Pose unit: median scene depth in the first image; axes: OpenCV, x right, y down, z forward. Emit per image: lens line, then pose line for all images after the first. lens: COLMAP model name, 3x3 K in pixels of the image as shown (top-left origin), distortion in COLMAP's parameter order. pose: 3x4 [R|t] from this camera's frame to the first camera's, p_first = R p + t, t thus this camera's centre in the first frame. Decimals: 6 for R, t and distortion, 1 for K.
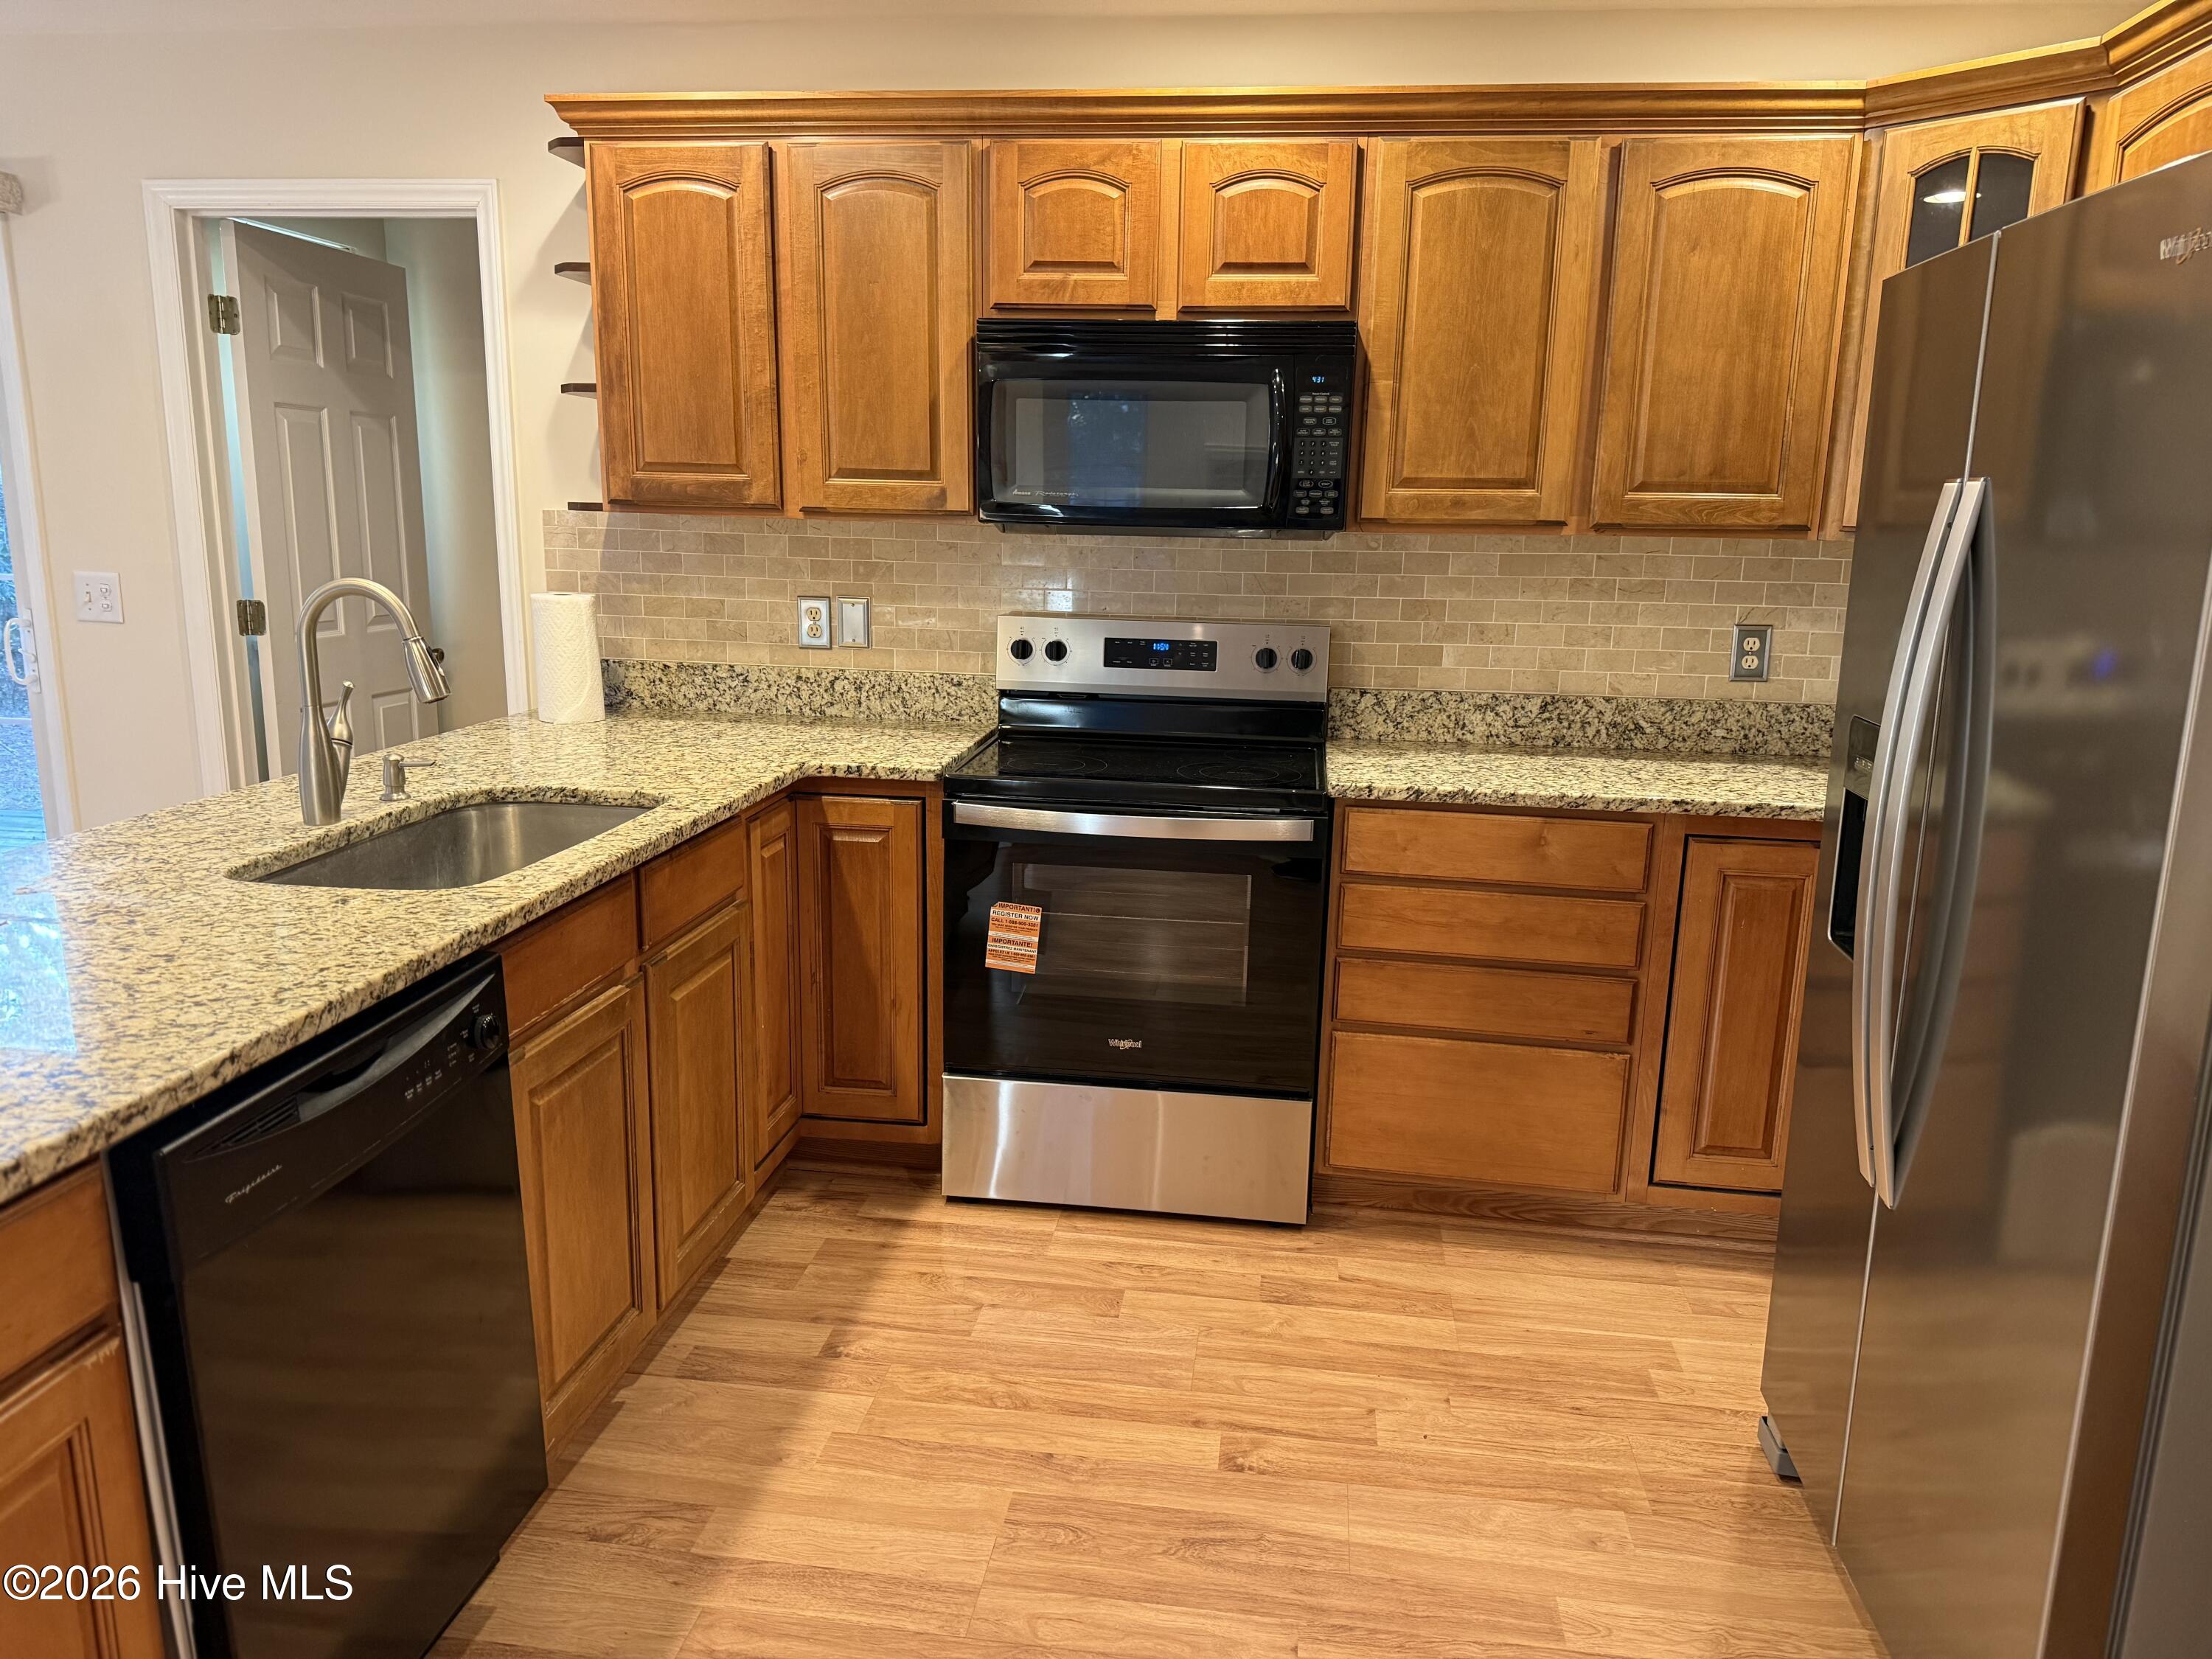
lens RADIAL K [[1557.9, 0, 1108.0], [0, 1557.9, 836.4], [0, 0, 1]] dist [0.059778, -0.058863]
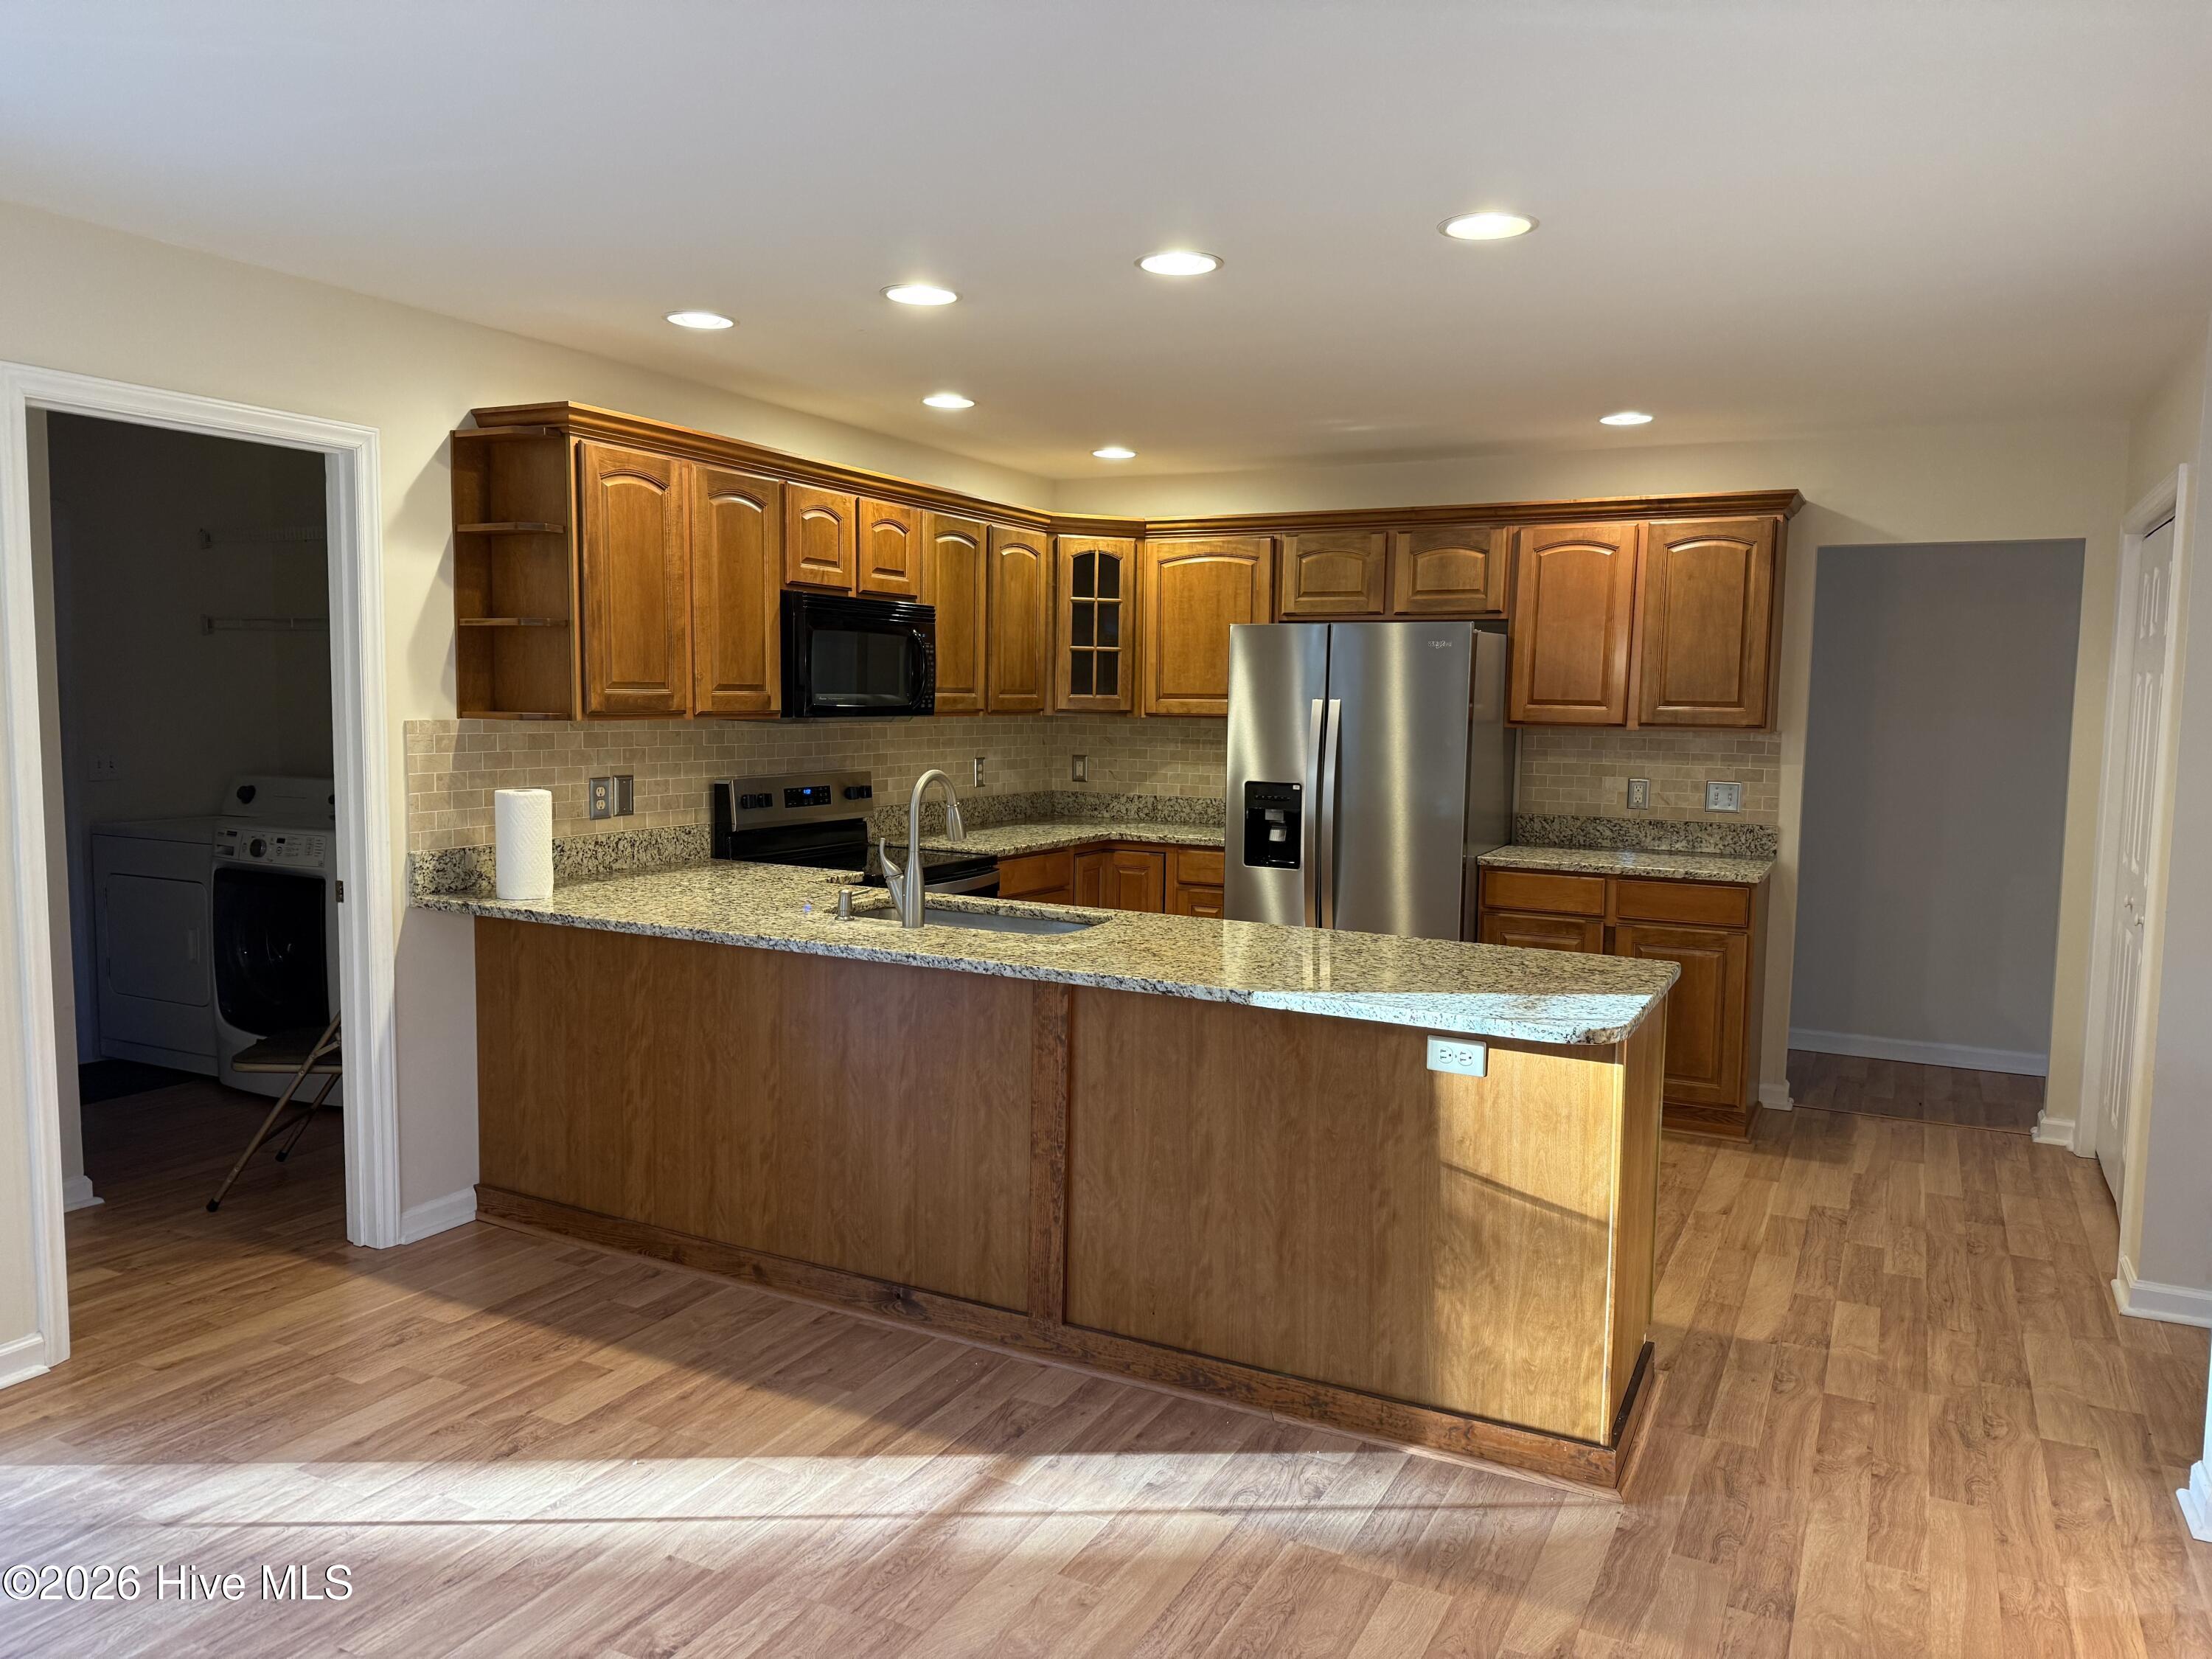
lens RADIAL K [[1557.9, 0, 1102.9], [0, 1557.9, 831.3], [0, 0, 1]] dist [0.059778, -0.058863]
pose [[0.337845, -0.100857, 0.935782, -1.472511], [0.188874, 0.981282, 0.037572, -0.097072], [-0.922056, 0.164052, 0.350571, 0.215046]]
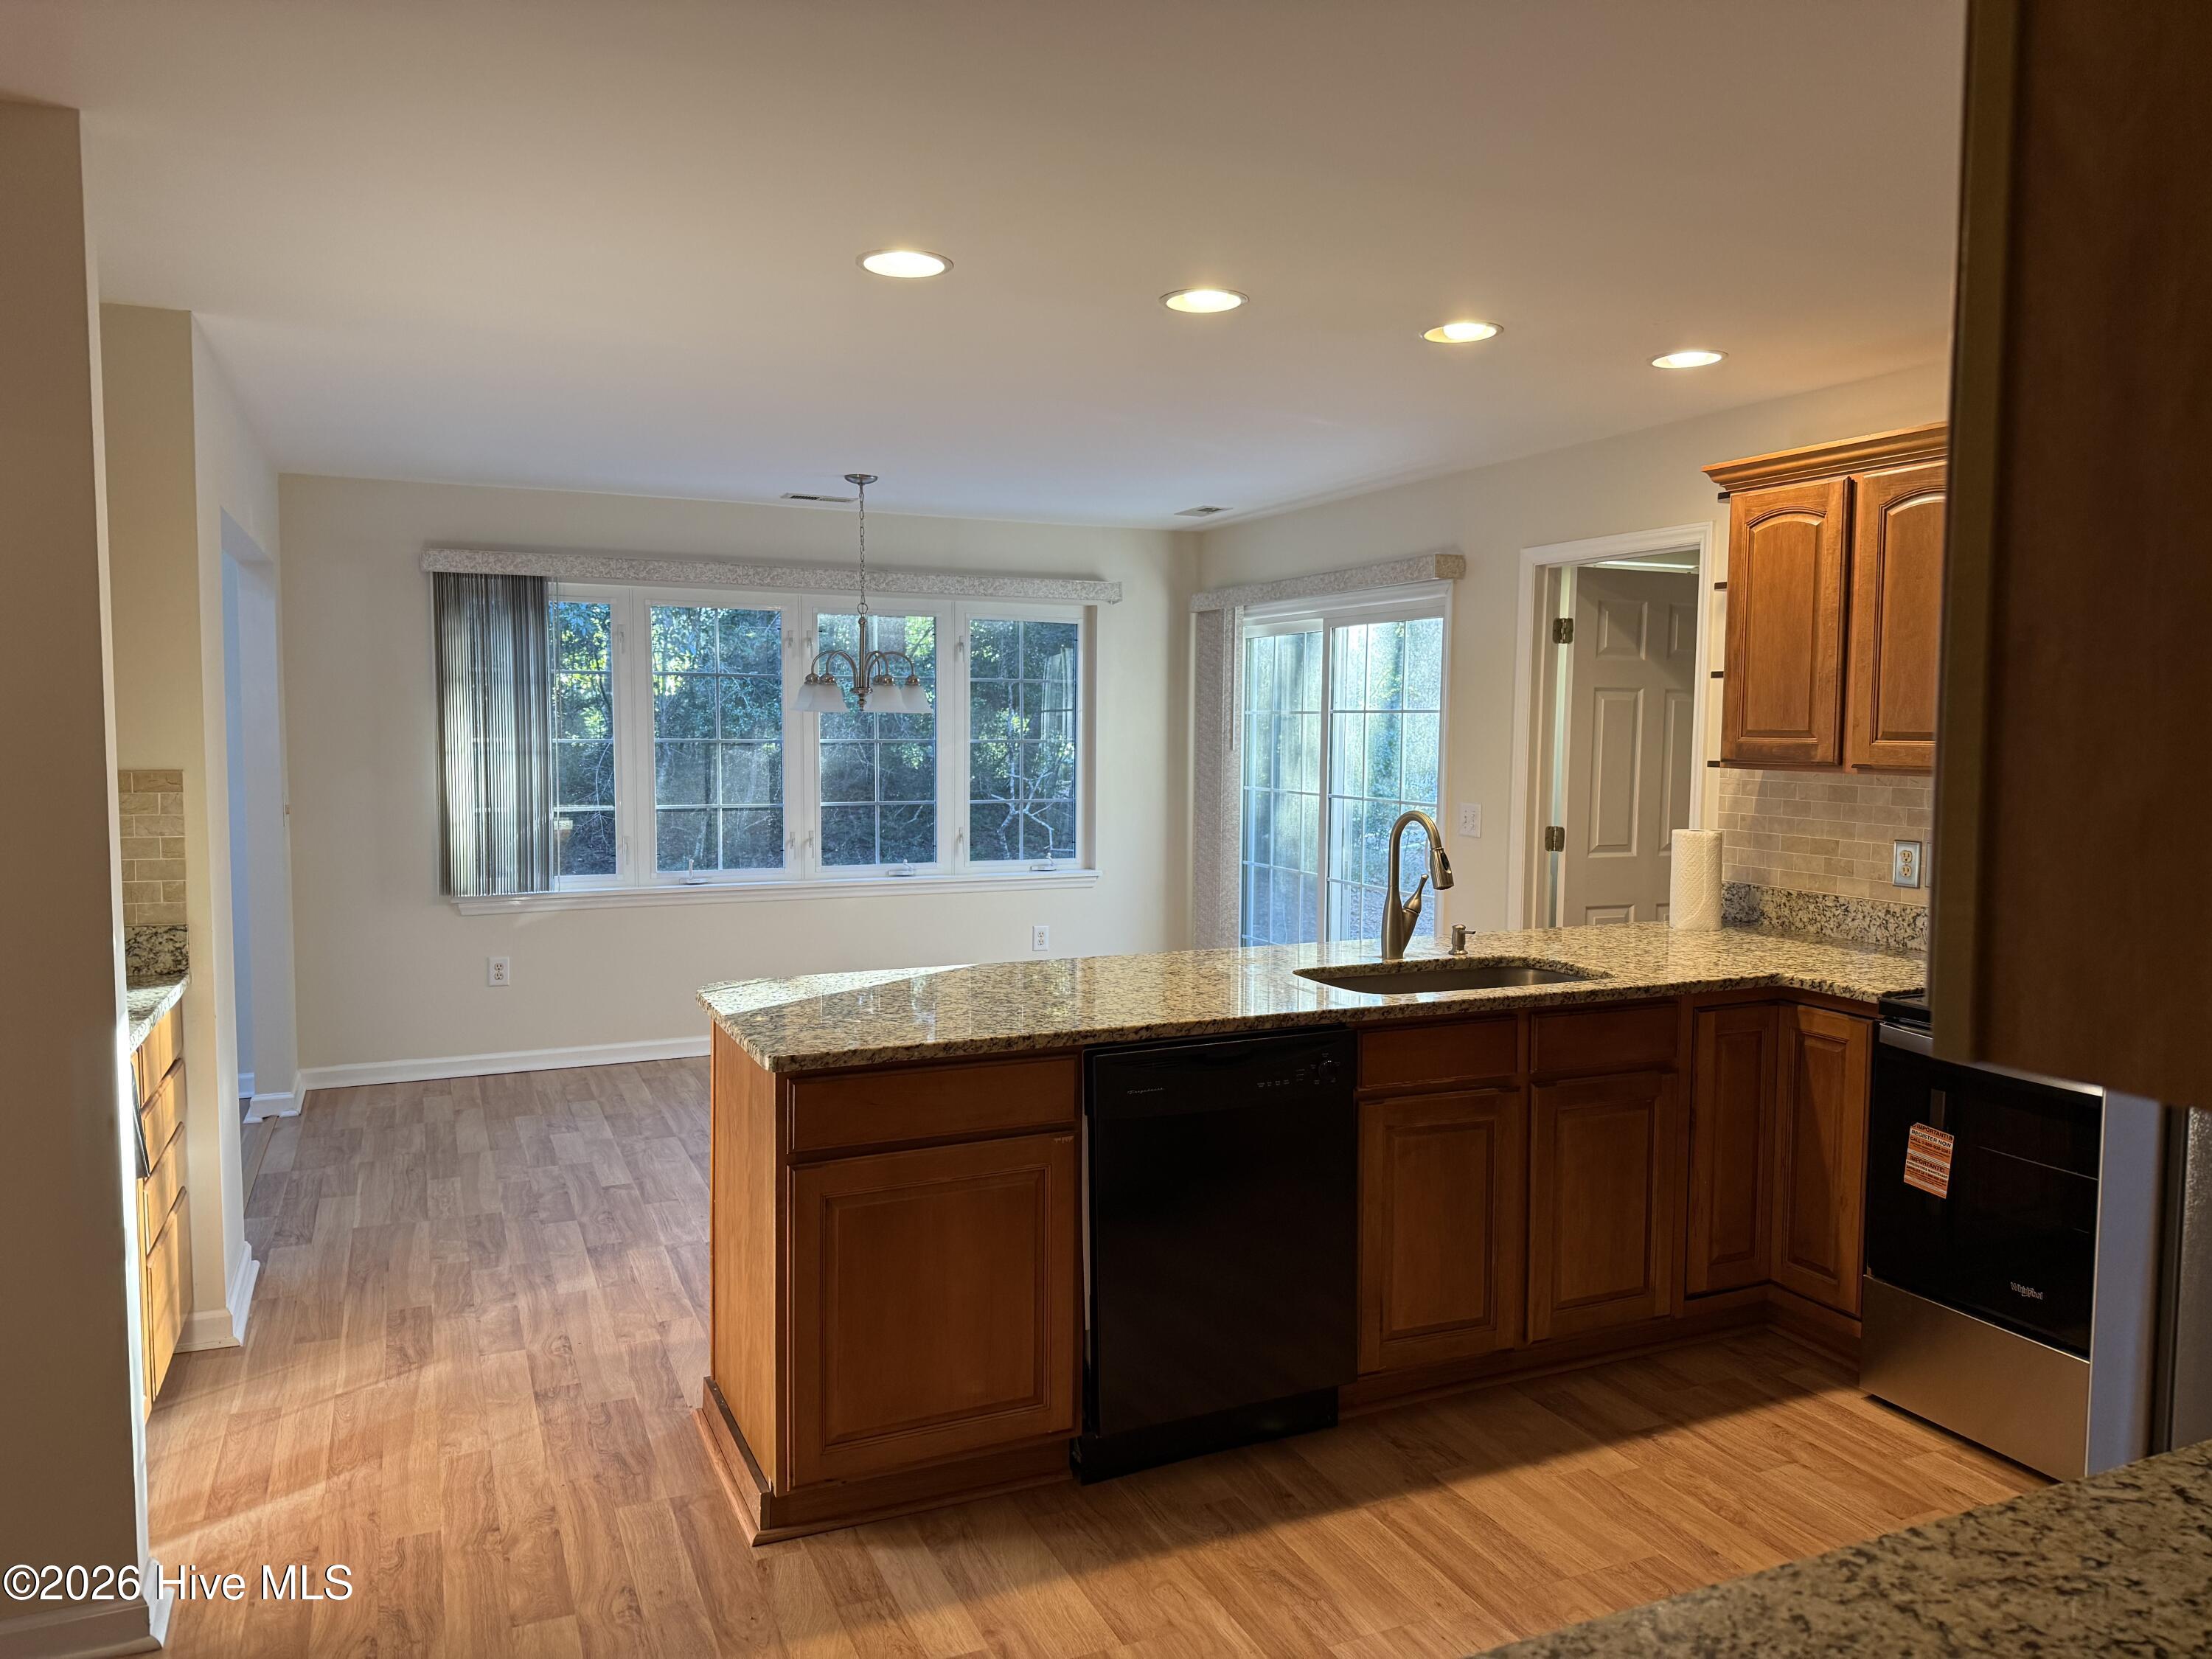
lens RADIAL K [[1557.9, 0, 1109.1], [0, 1557.9, 845.4], [0, 0, 1]] dist [0.059778, -0.058863]
pose [[0.526397, 0.055926, -0.848398, 0.551489], [-0.177601, 0.983055, -0.045392, 0.001950], [0.831483, 0.174571, 0.527409, -0.083361]]
